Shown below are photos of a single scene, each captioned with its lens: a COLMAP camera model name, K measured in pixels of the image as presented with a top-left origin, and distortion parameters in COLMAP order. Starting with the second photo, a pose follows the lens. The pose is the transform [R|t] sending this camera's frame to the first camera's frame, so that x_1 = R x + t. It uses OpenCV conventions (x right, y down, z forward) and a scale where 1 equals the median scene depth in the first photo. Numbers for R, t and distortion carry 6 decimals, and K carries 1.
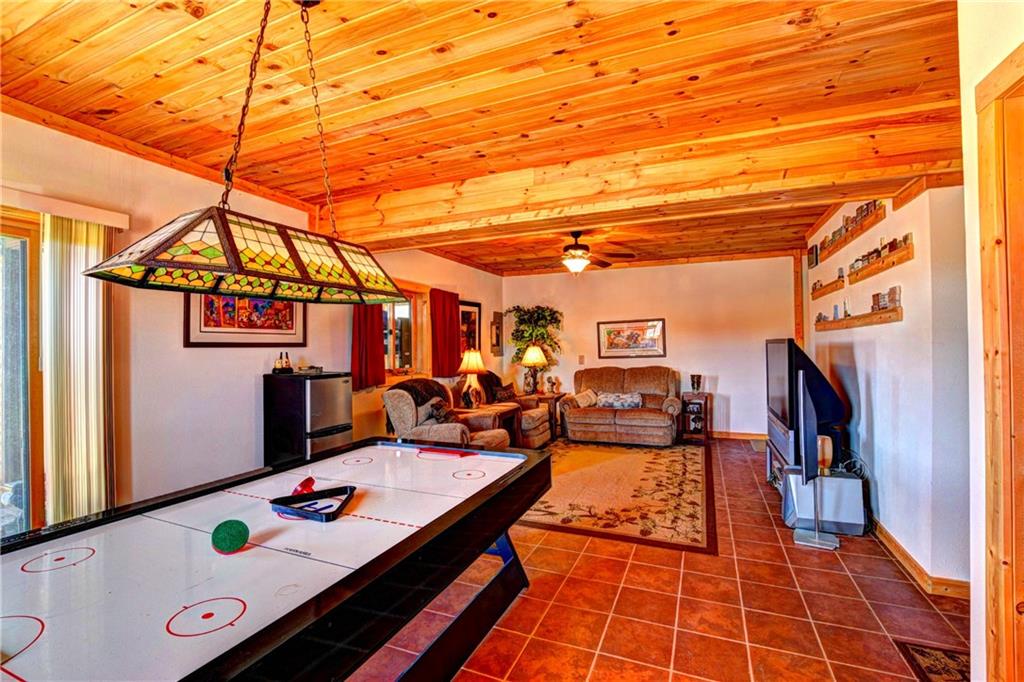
lens RADIAL K [[452.0, 0, 516.0], [0, 452.0, 342.4], [0, 0, 1]] dist [-0.035859, 0.005947]
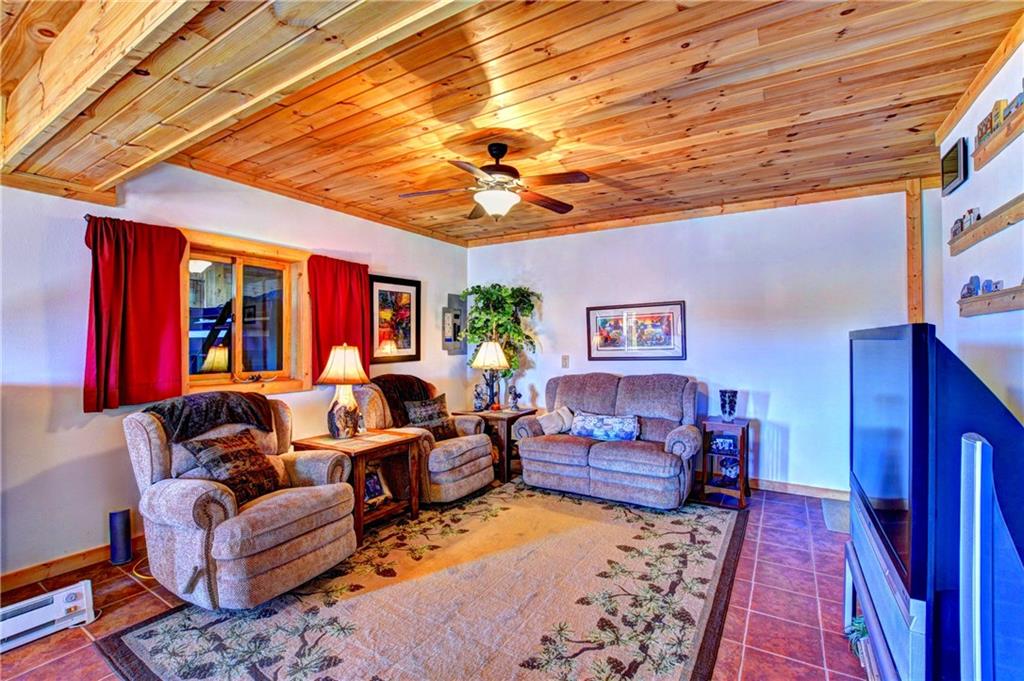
lens RADIAL K [[452.0, 0, 513.3], [0, 452.0, 342.1], [0, 0, 1]] dist [-0.035859, 0.005947]
pose [[0.988527, 0.009286, -0.150762, 0.205689], [-0.007736, 0.999911, 0.010866, 0.001739], [0.150849, -0.009575, 0.988510, 0.356010]]
